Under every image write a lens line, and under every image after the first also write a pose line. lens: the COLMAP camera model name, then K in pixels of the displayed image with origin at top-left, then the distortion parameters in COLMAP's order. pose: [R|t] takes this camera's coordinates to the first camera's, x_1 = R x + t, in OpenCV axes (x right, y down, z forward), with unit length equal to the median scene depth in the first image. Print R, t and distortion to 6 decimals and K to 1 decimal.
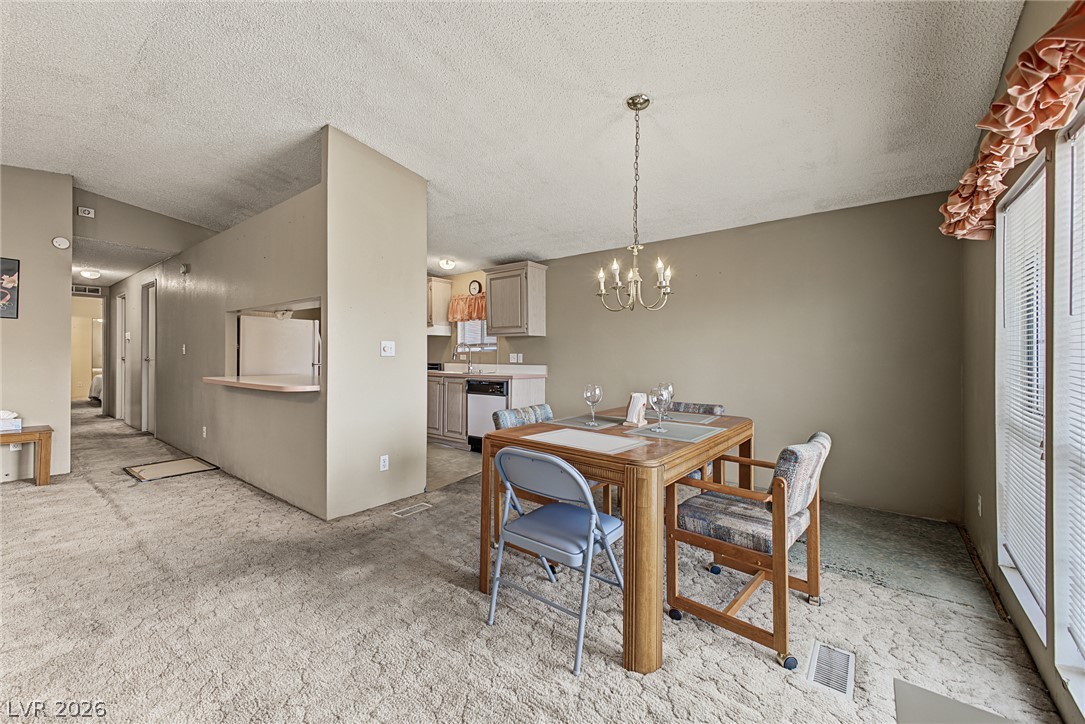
lens RADIAL K [[429.7, 0, 538.7], [0, 429.7, 358.9], [0, 0, 1]] dist [0.025557, -0.011334]
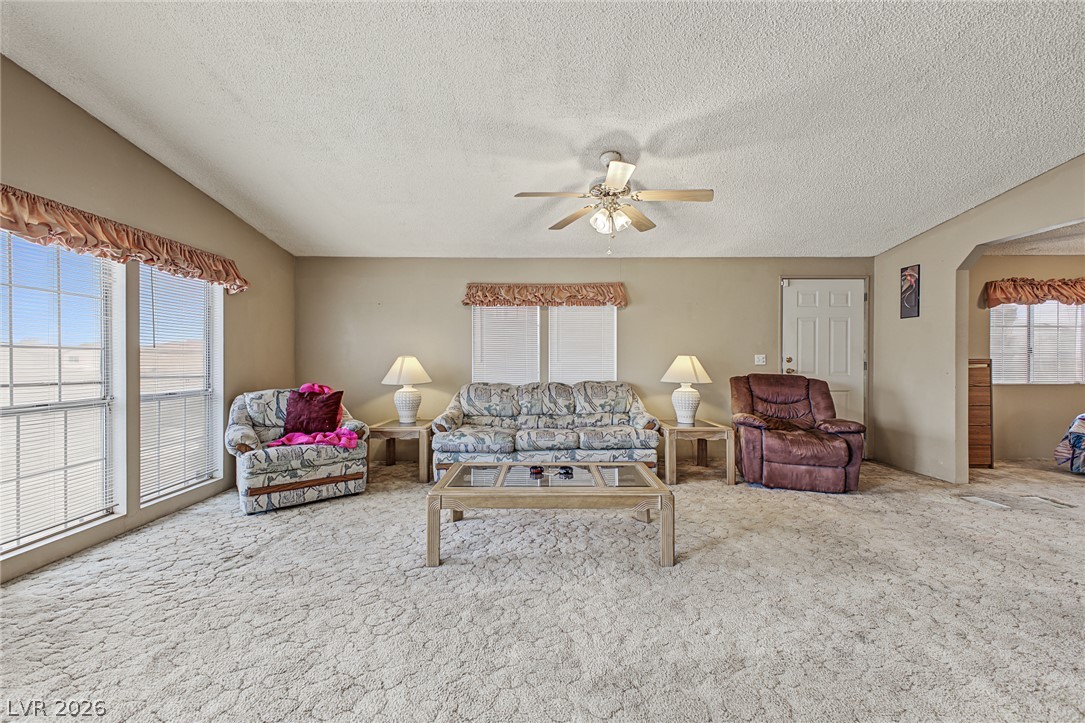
lens RADIAL K [[427.1, 0, 540.2], [0, 427.1, 363.1], [0, 0, 1]] dist [0.025058, -0.010921]
pose [[-0.785042, -0.001211, -0.619442, -0.129481], [-0.006421, 0.999960, 0.006184, -0.006580], [0.619410, 0.008832, -0.785018, 0.542814]]
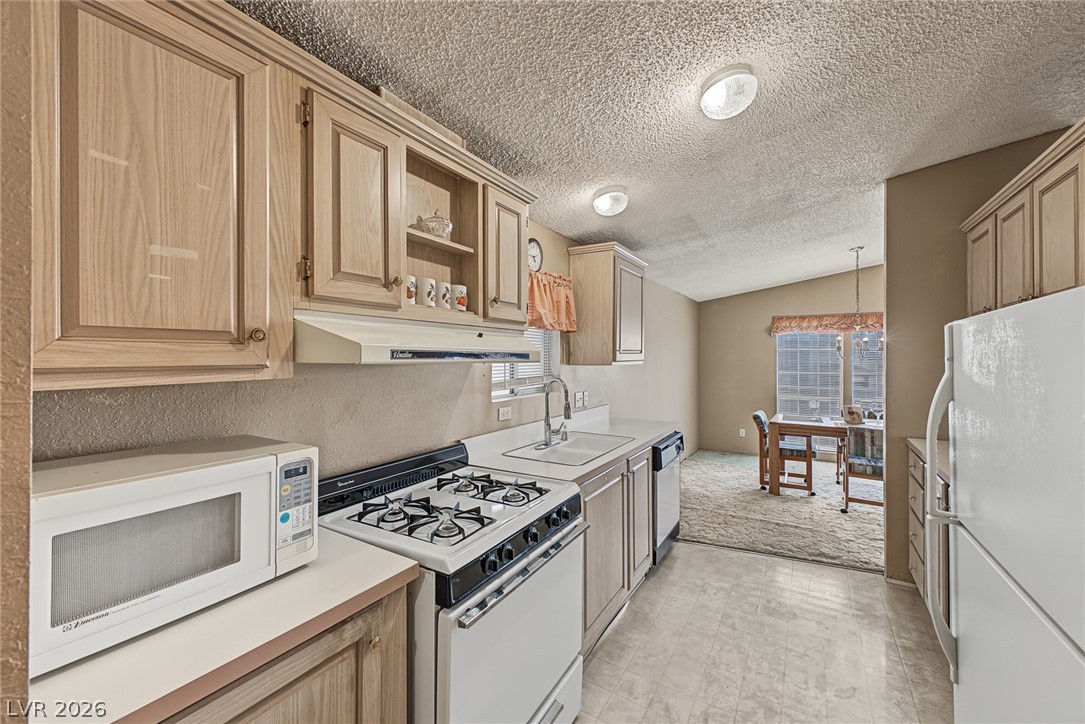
lens RADIAL K [[424.8, 0, 541.1], [0, 424.8, 354.1], [0, 0, 1]] dist [0.027317, -0.010204]
pose [[-0.103840, 0.002499, 0.994591, -0.692476], [0.008269, 0.999964, -0.001649, -0.069638], [-0.994560, 0.008053, -0.103857, 1.202999]]
